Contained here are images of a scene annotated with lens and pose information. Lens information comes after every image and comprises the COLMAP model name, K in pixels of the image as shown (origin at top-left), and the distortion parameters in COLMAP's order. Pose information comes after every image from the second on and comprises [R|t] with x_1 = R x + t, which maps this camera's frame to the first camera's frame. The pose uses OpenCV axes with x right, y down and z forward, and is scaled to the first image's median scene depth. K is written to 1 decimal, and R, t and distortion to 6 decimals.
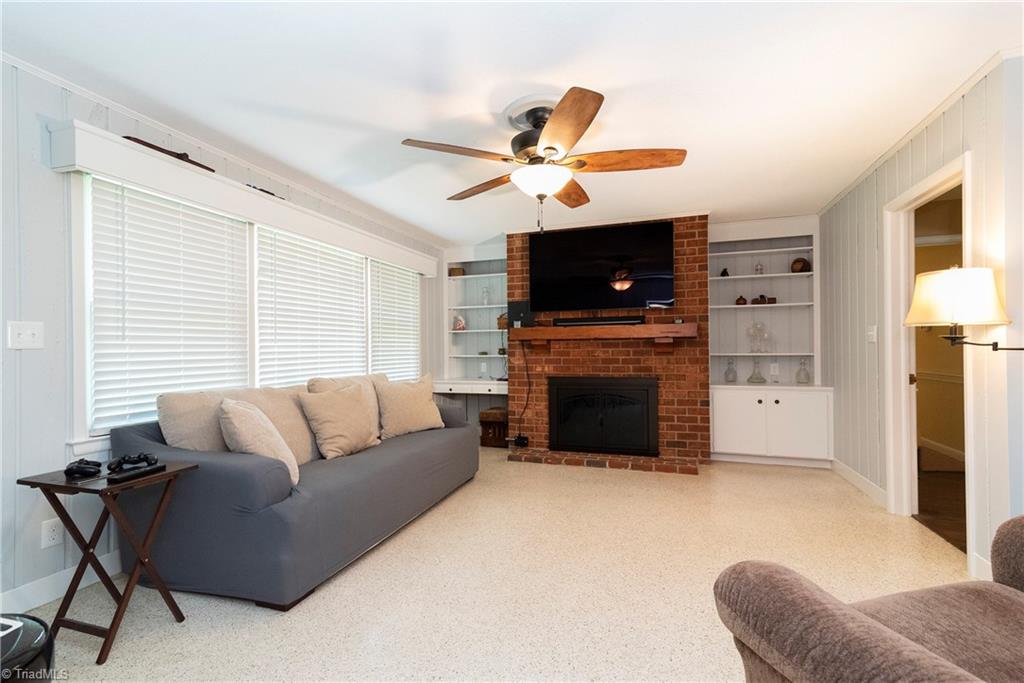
lens RADIAL K [[461.5, 0, 516.4], [0, 461.5, 346.0], [0, 0, 1]] dist [0.011921, -0.000170]
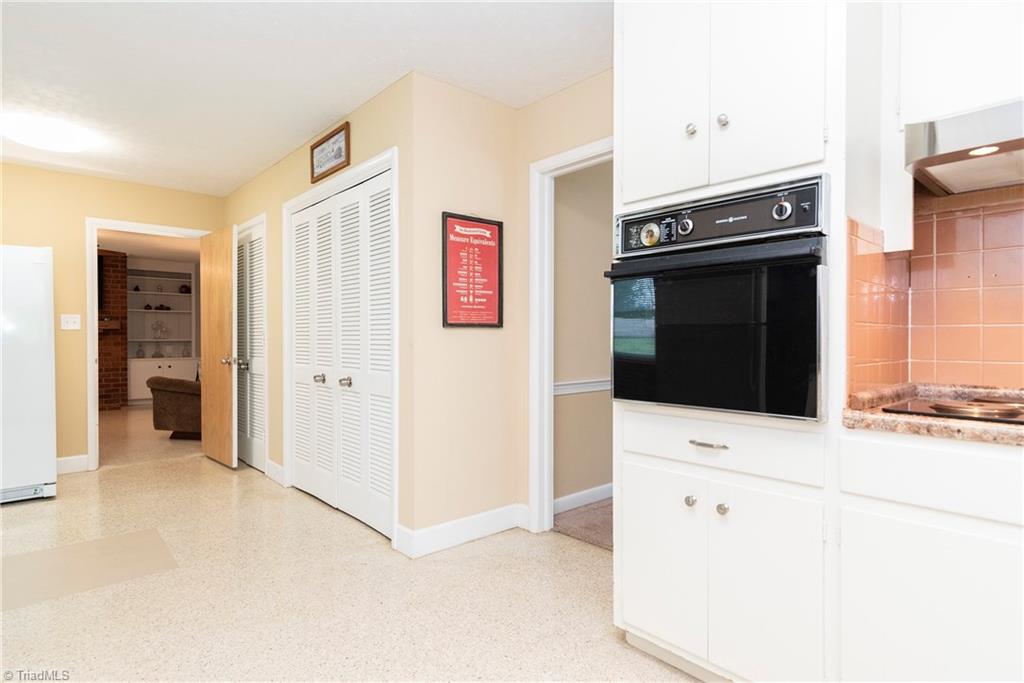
lens RADIAL K [[543.7, 0, 512.0], [0, 543.7, 341.5], [0, 0, 1]] dist [0.000819, 0.000313]
pose [[0.495792, 0.002858, 0.868436, -0.549856], [-0.007002, 0.999975, 0.000707, 0.012086], [-0.868413, -0.006432, 0.495800, -1.077787]]
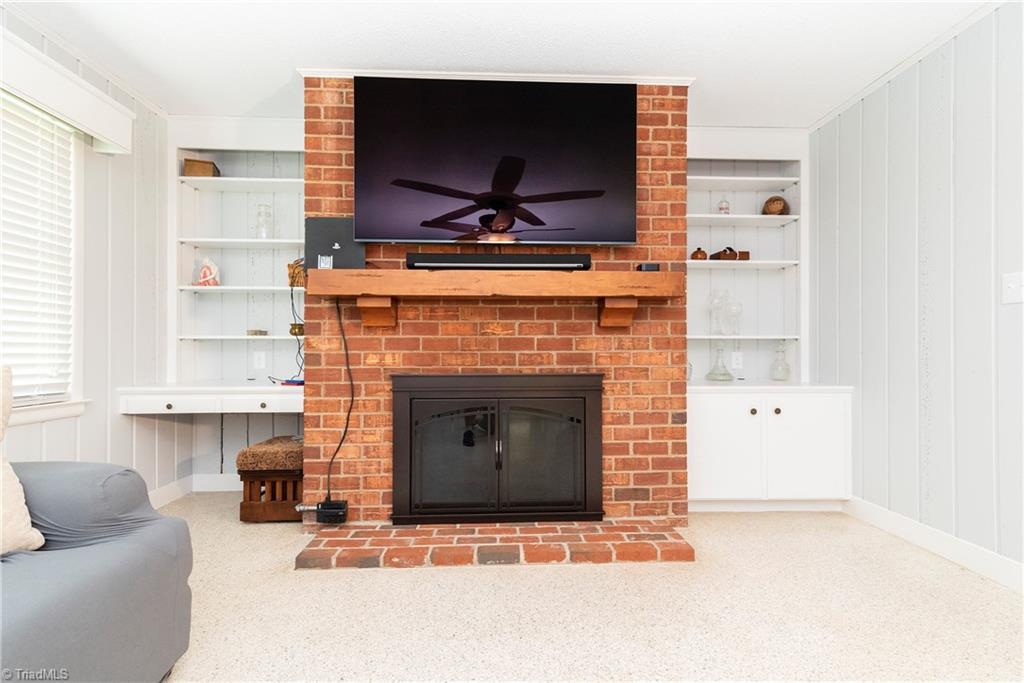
lens RADIAL K [[461.5, 0, 516.4], [0, 461.5, 346.0], [0, 0, 1]] dist [0.011921, -0.000170]
pose [[0.931930, 0.012600, 0.362418, 0.013349], [-0.011325, 0.999920, -0.005641, 0.037752], [-0.362461, 0.001153, 0.931998, 0.505408]]
